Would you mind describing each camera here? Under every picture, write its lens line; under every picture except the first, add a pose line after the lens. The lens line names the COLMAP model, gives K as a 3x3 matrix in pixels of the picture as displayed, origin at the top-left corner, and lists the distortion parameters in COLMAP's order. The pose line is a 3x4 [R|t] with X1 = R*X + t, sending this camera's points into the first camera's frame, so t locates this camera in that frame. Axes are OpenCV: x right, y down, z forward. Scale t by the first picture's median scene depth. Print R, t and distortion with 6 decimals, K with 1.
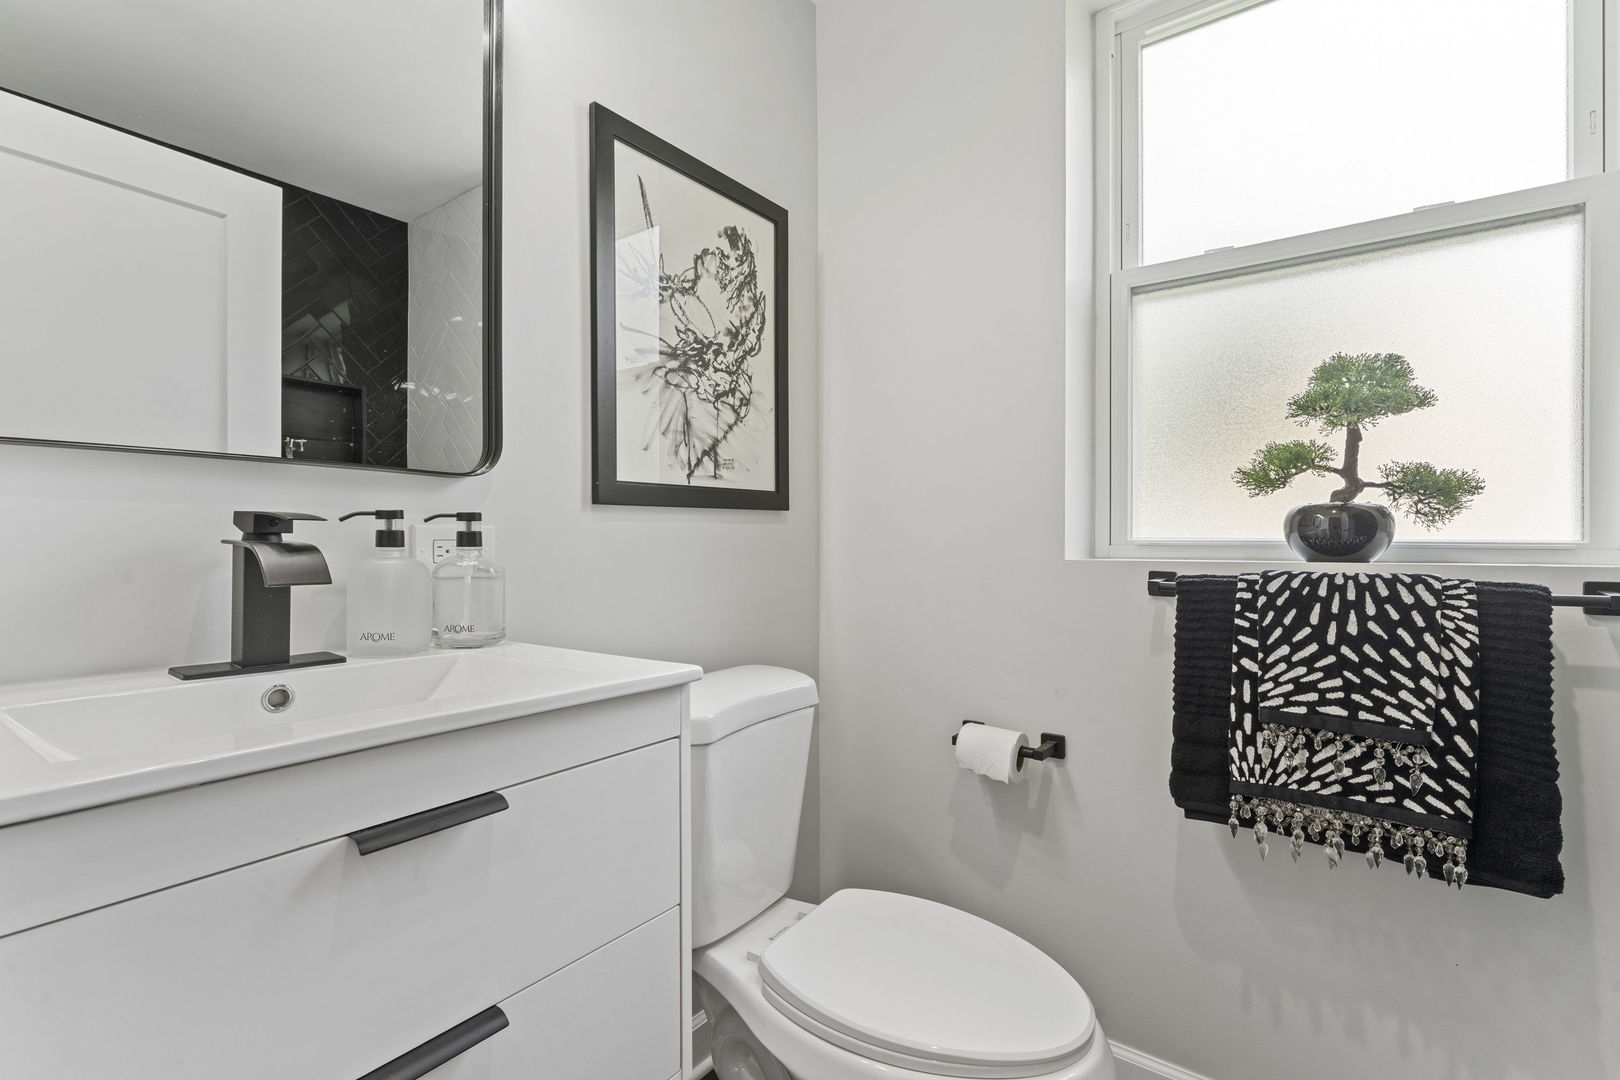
lens RADIAL K [[743.2, 0, 809.8], [0, 743.2, 532.0], [0, 0, 1]] dist [-0.000459, -0.000534]
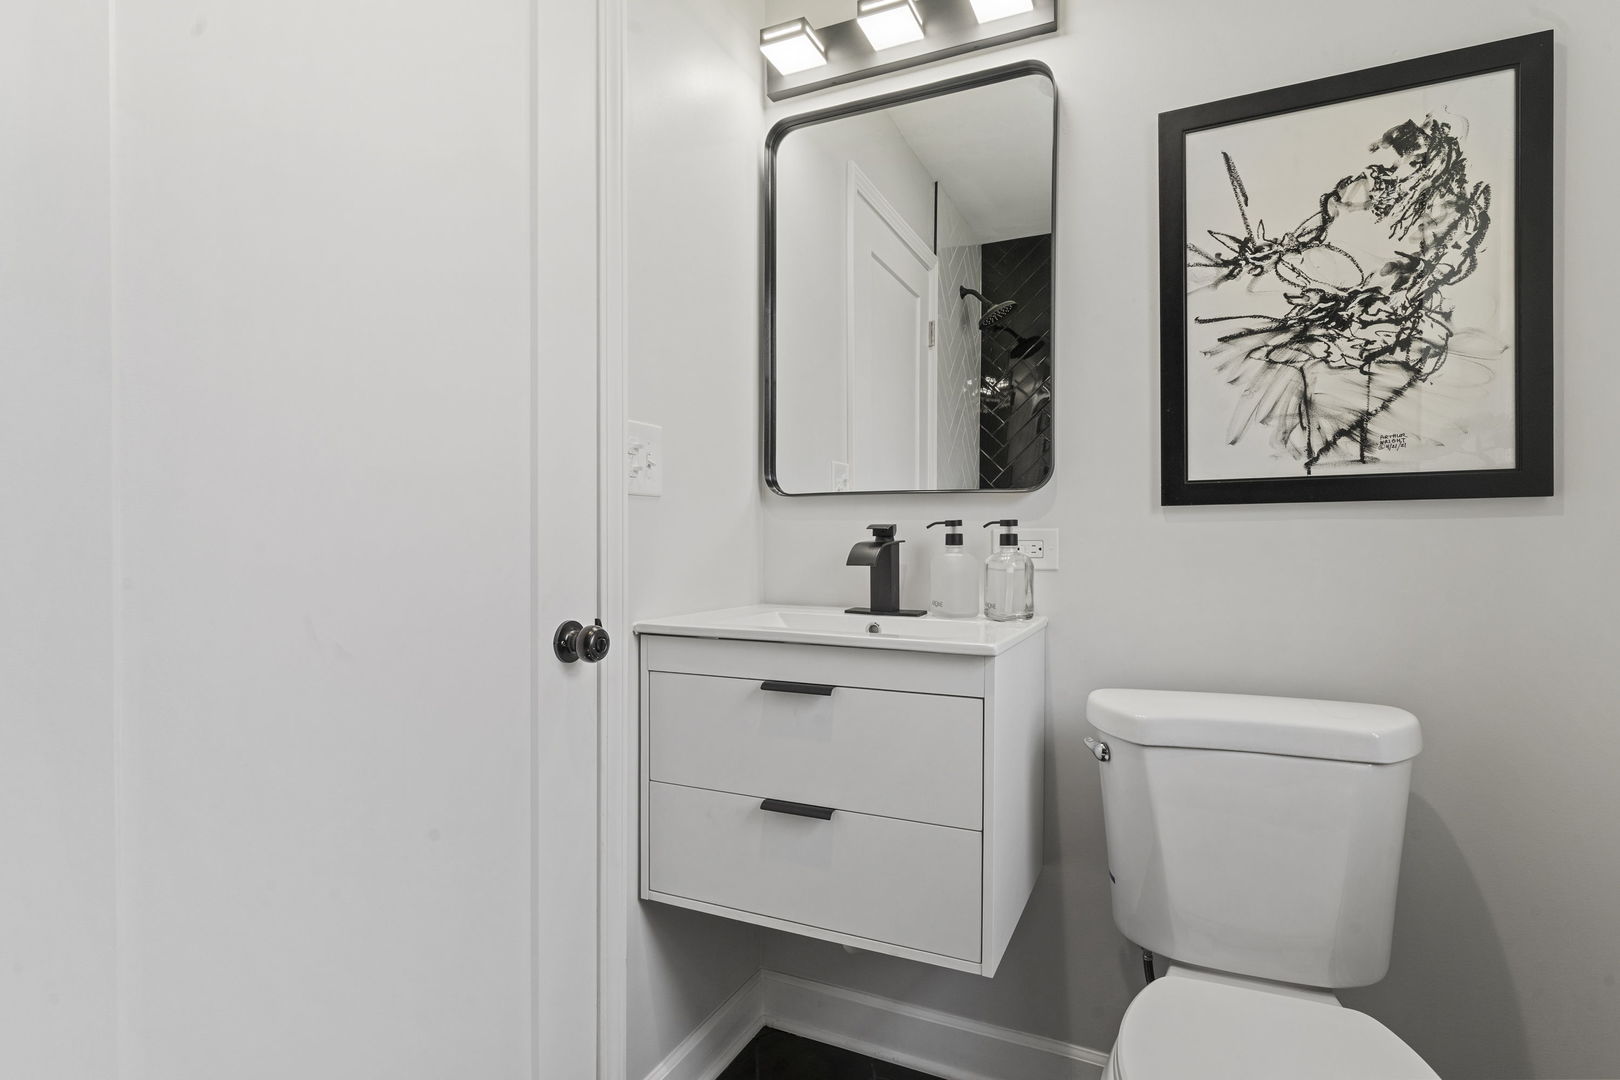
lens RADIAL K [[815.6, 0, 807.2], [0, 815.6, 542.2], [0, 0, 1]] dist [0.006512, -0.001841]
pose [[0.191261, -0.003765, -0.981532, 0.619498], [0.005888, 0.999979, -0.002688, 0.010884], [0.981522, -0.005265, 0.191279, 0.260283]]
